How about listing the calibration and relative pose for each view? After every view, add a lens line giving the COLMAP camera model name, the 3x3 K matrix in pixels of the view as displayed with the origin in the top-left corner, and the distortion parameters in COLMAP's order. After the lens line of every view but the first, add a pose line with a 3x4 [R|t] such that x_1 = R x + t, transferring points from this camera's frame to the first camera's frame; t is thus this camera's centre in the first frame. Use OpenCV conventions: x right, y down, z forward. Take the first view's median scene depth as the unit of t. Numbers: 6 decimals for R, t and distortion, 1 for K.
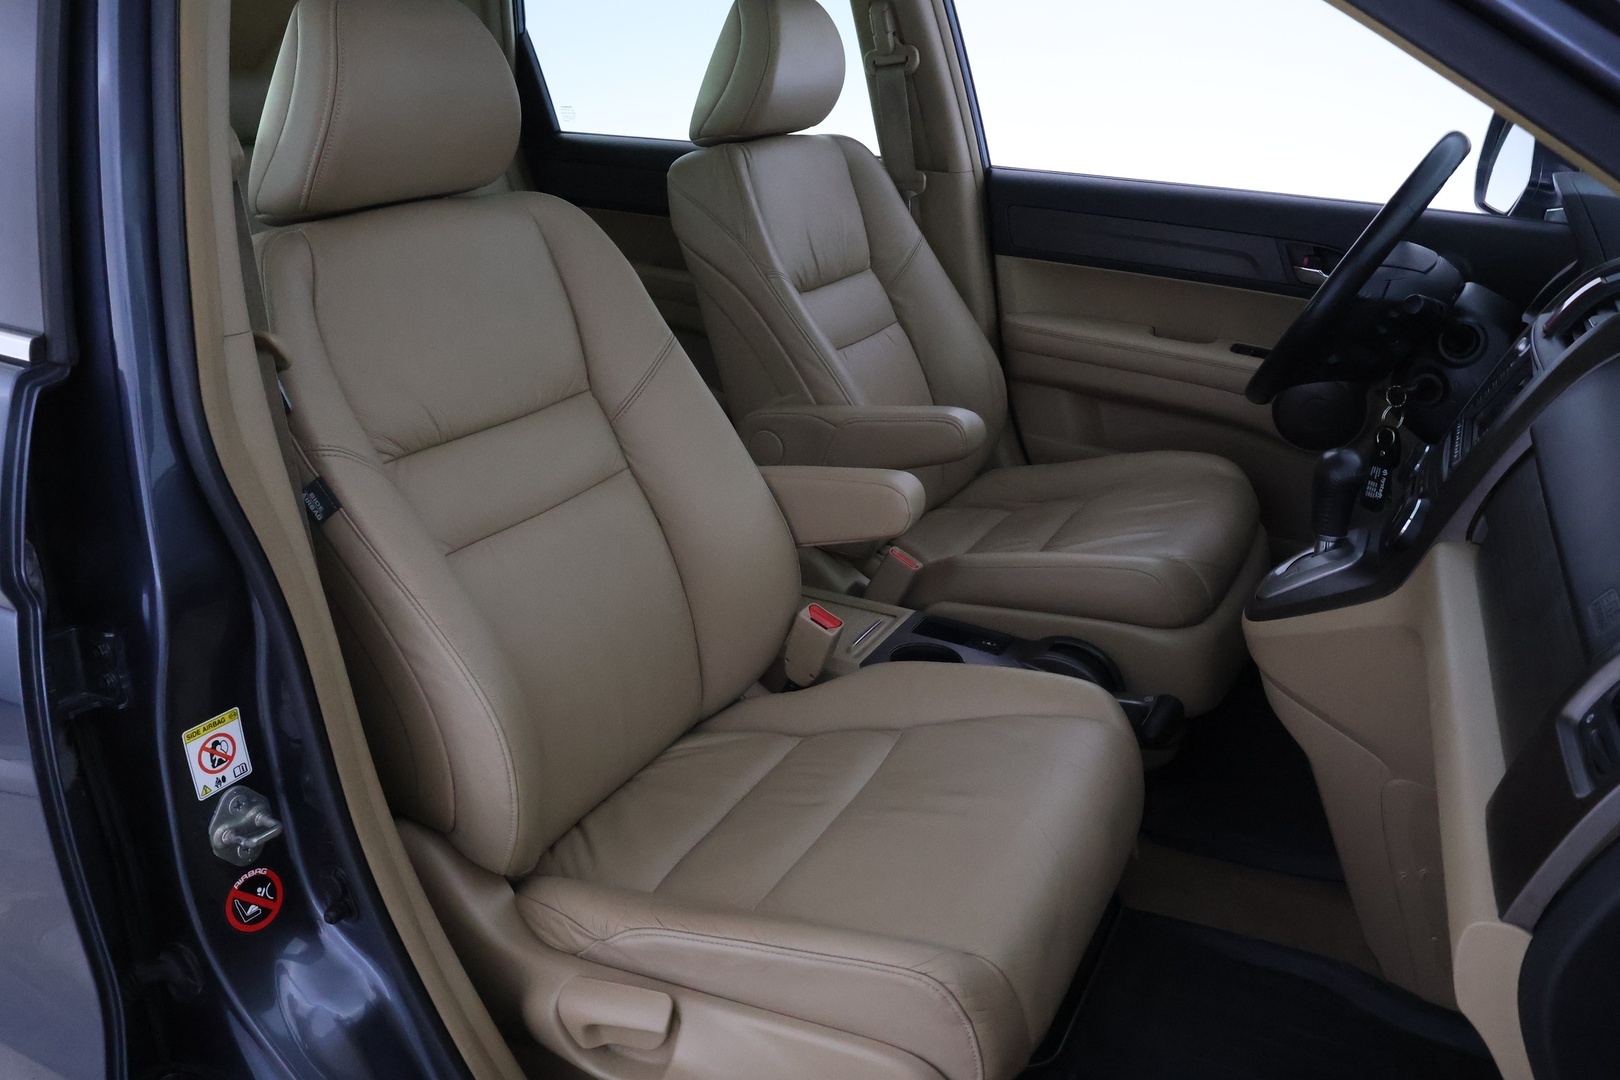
lens RADIAL K [[1280.2, 0, 805.0], [0, 1280.2, 537.3], [0, 0, 1]] dist [0.000344, 0.008632]
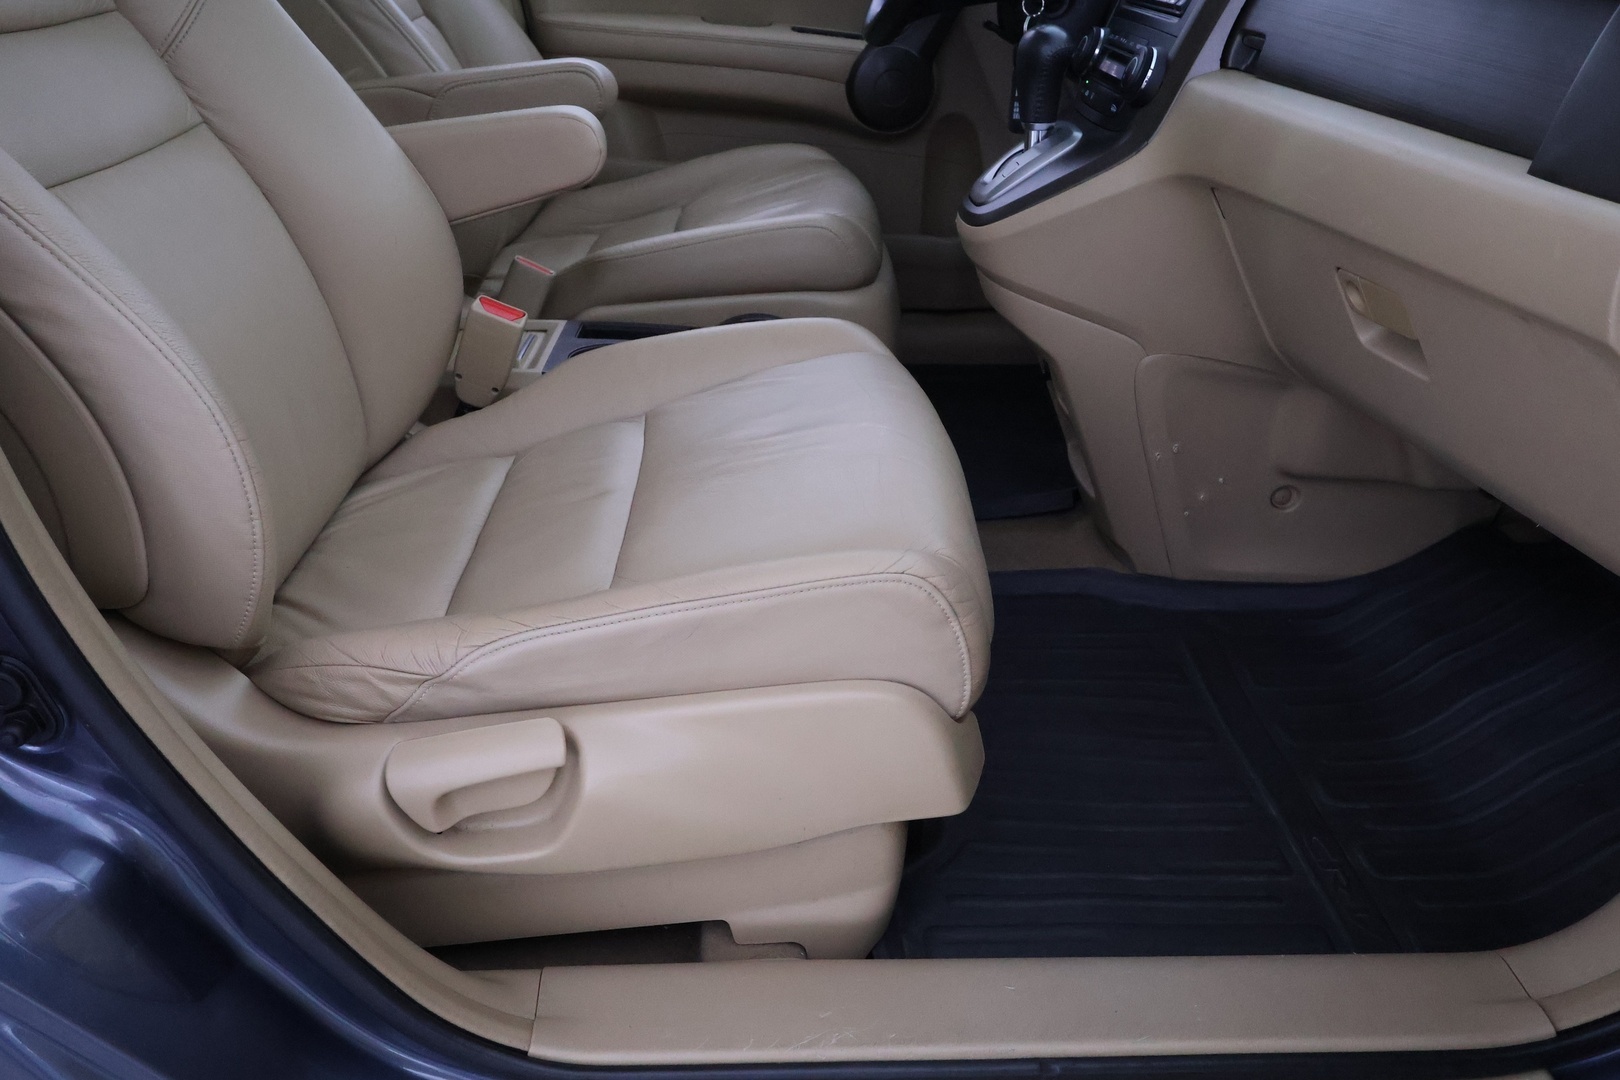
lens RADIAL K [[1280.2, 0, 813.1], [0, 1280.2, 539.4], [0, 0, 1]] dist [0.000344, 0.008632]
pose [[0.877680, -0.211554, 0.430027, -0.211010], [0.168354, 0.976210, 0.136642, 0.140991], [-0.448704, -0.047531, 0.892416, 0.214601]]
